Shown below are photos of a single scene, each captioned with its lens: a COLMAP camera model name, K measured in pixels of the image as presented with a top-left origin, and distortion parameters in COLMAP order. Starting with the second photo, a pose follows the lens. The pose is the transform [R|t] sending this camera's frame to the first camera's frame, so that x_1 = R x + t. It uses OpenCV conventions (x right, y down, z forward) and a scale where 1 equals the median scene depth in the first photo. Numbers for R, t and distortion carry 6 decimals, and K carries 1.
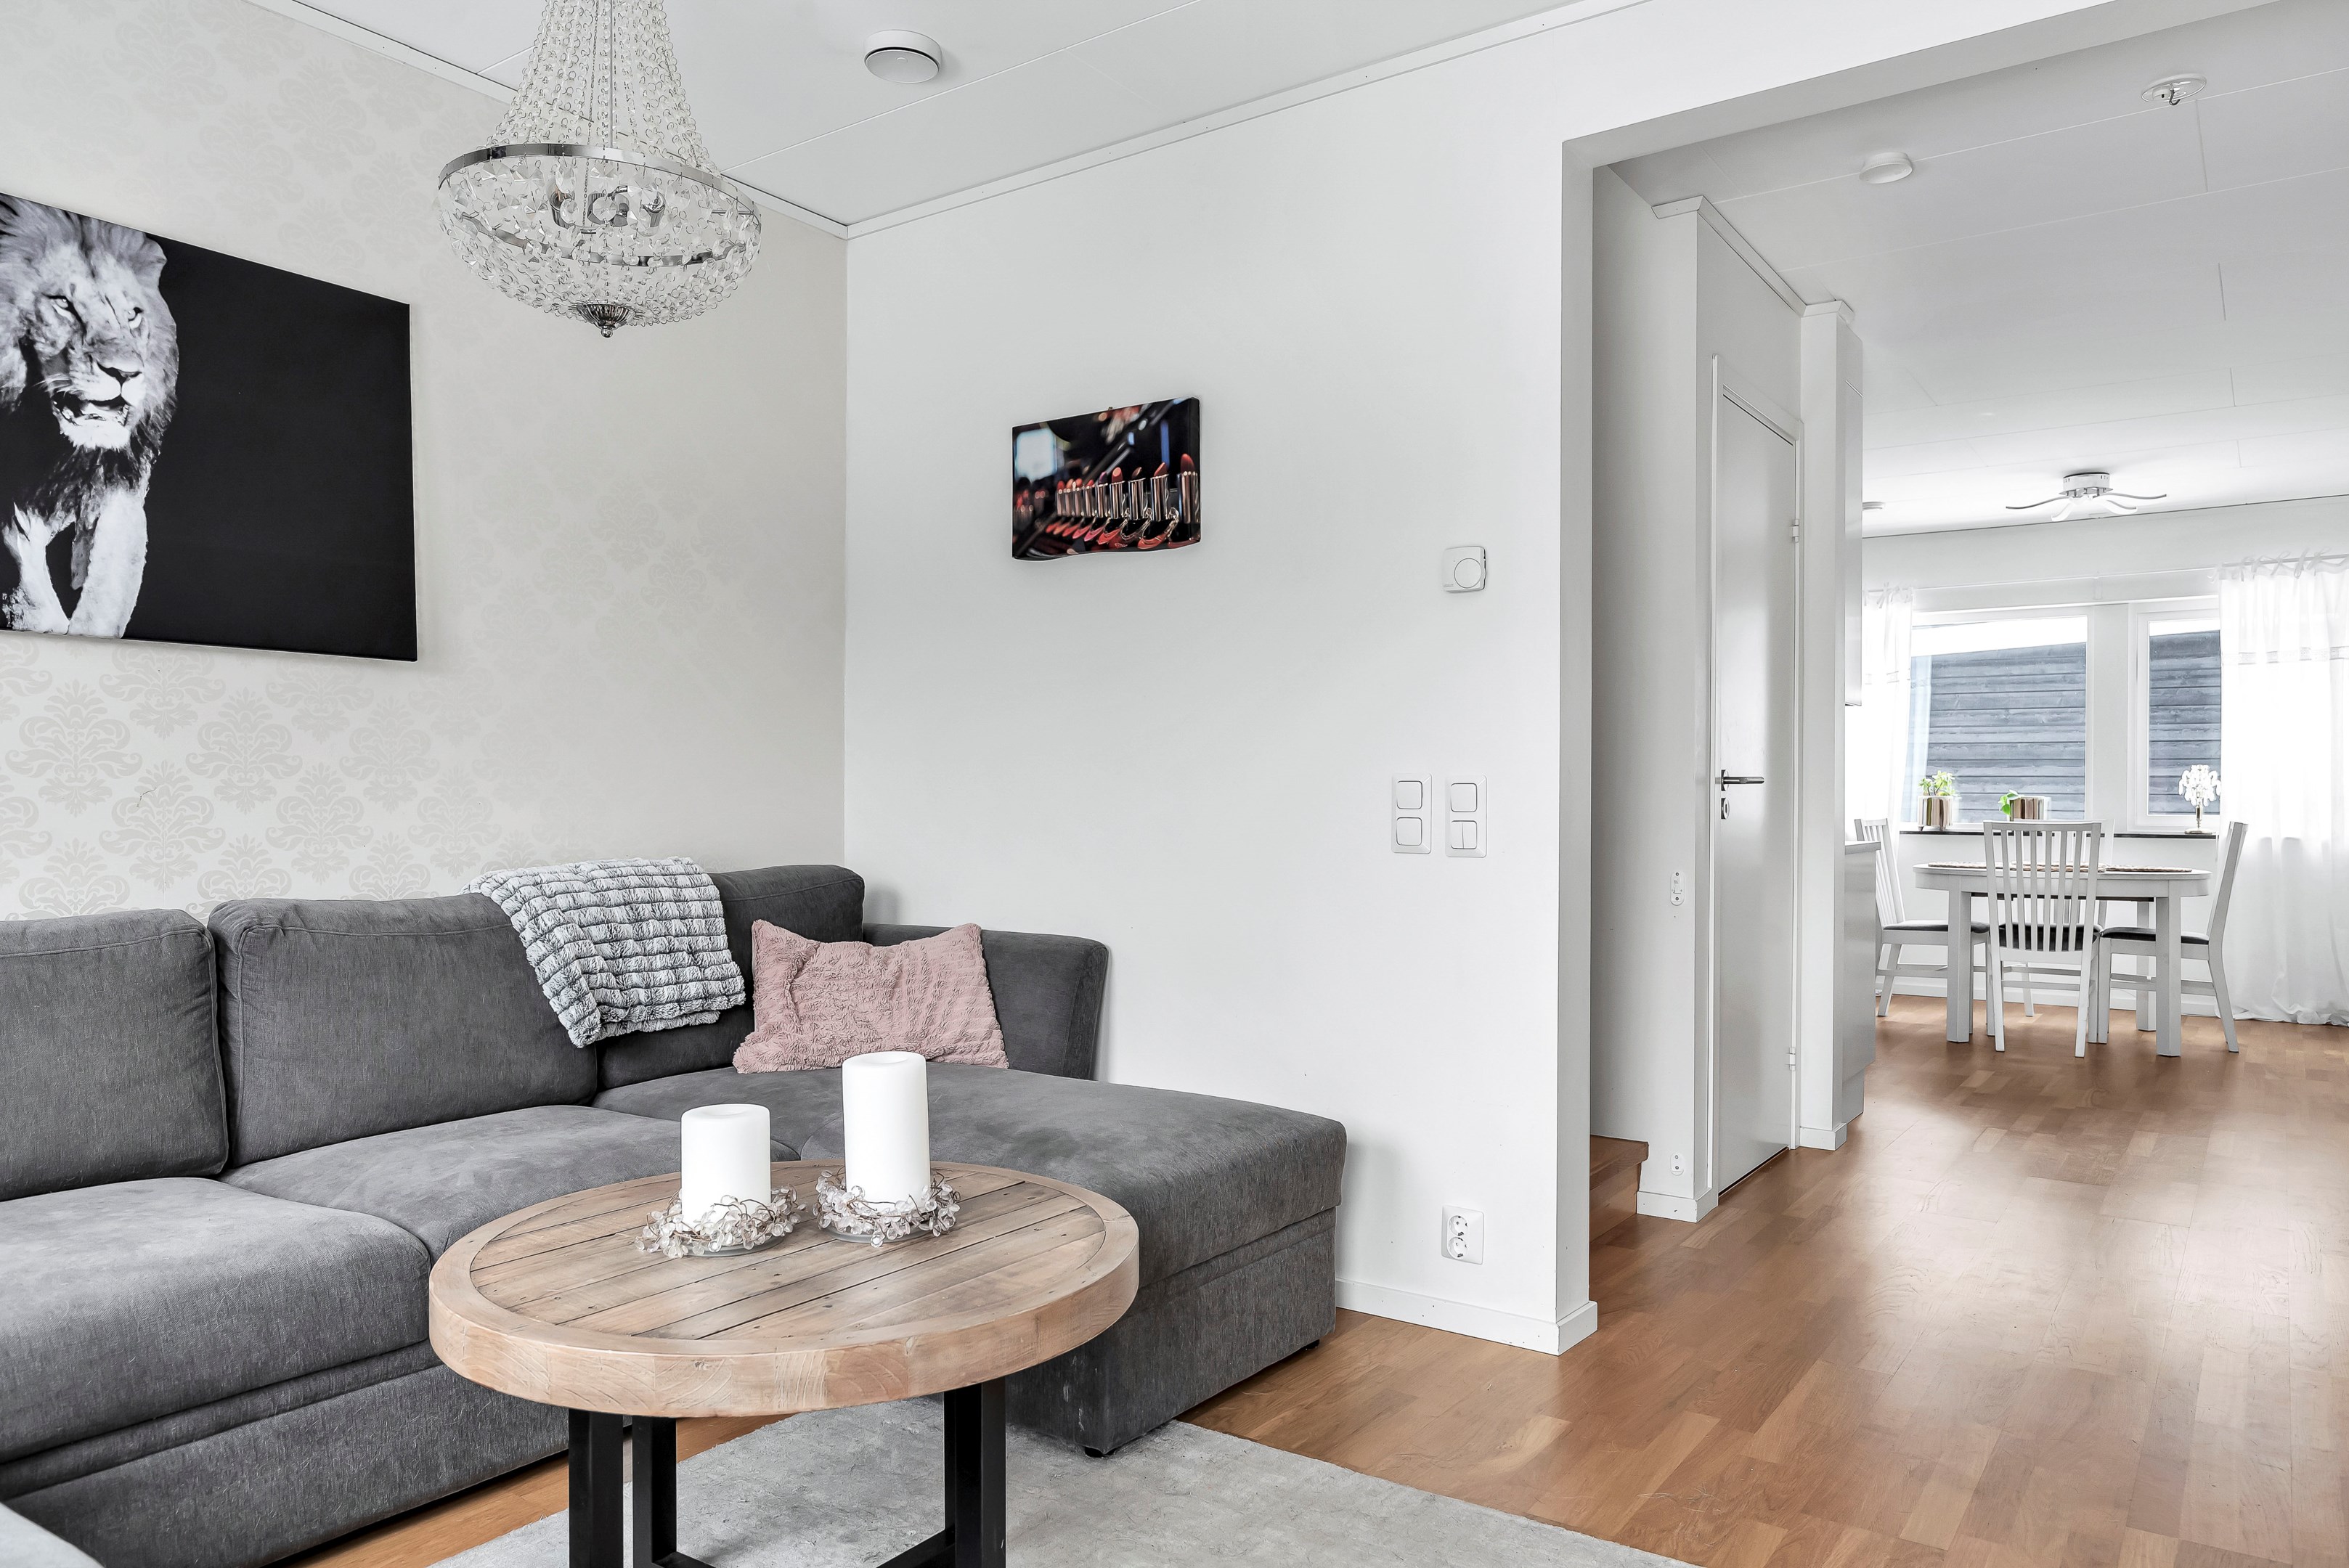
lens RADIAL K [[1524.6, 0, 1183.6], [0, 1524.6, 803.5], [0, 0, 1]] dist [0.007841, -0.001072]
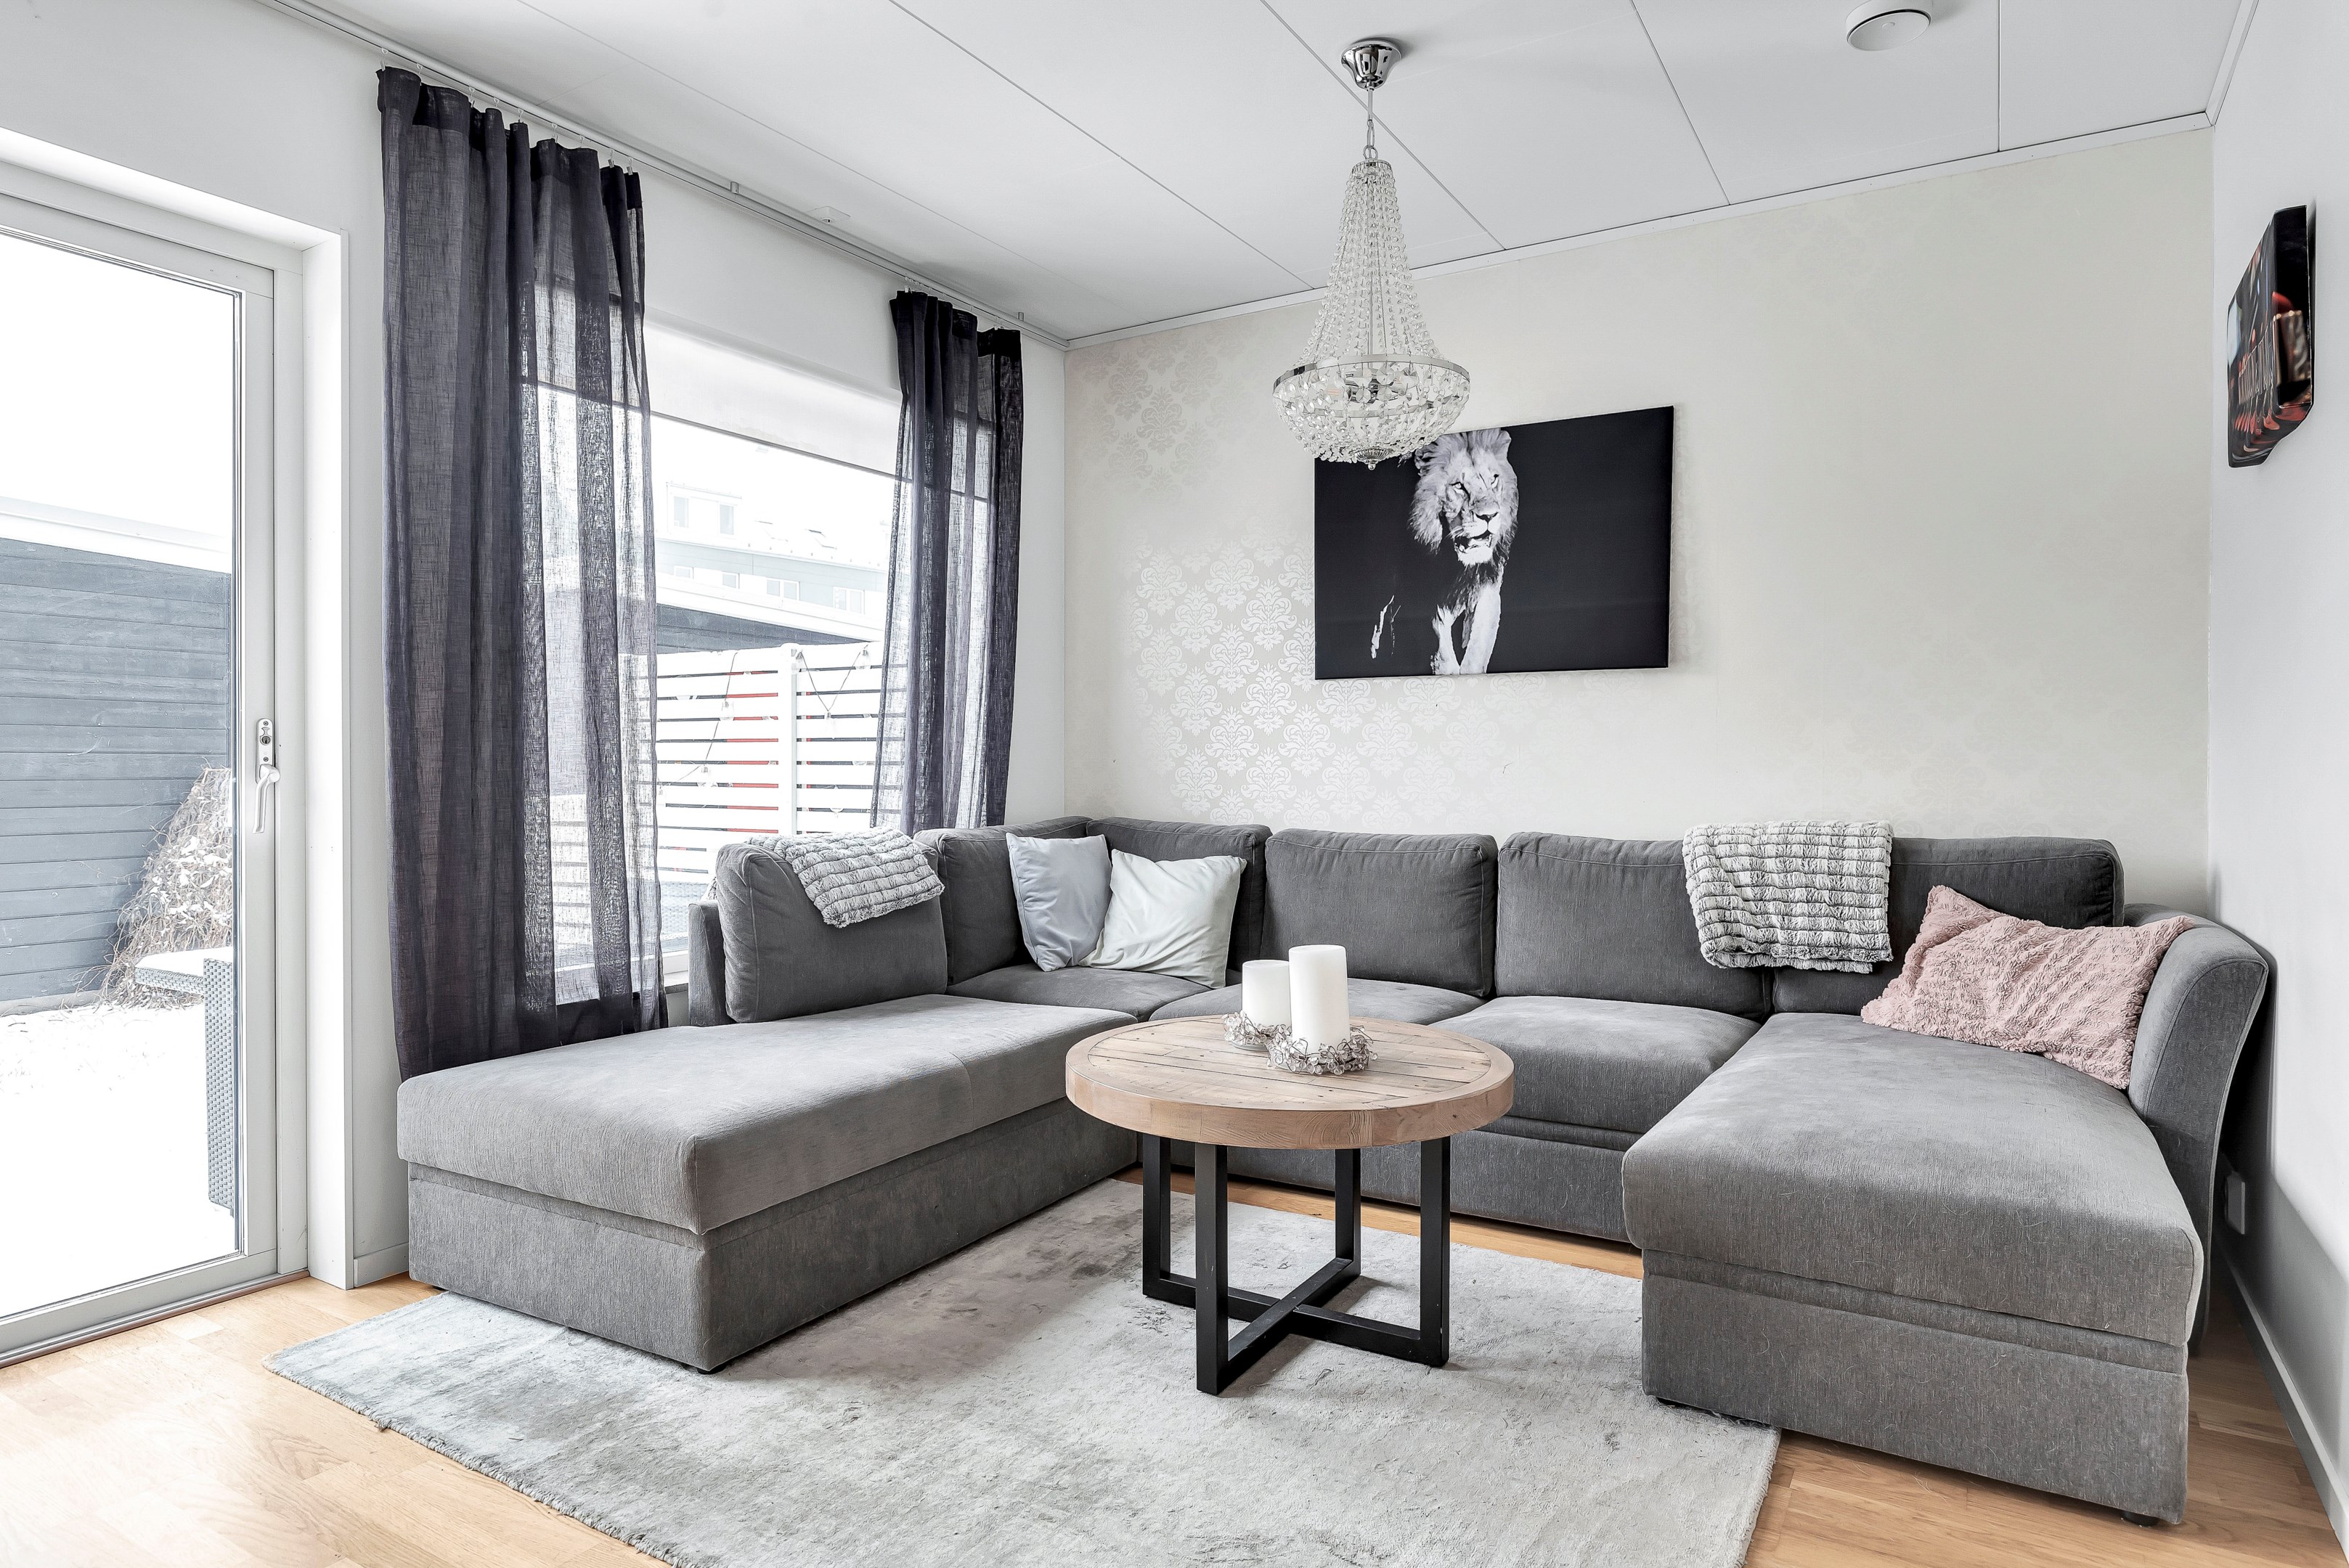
lens RADIAL K [[1275.6, 0, 1173.7], [0, 1275.6, 771.2], [0, 0, 1]] dist [-0.000920, -0.000161]
pose [[0.116373, 0.002590, -0.993202, 0.666359], [-0.001821, 0.999995, 0.002394, -0.002637], [0.993204, 0.001530, 0.116377, 0.493436]]
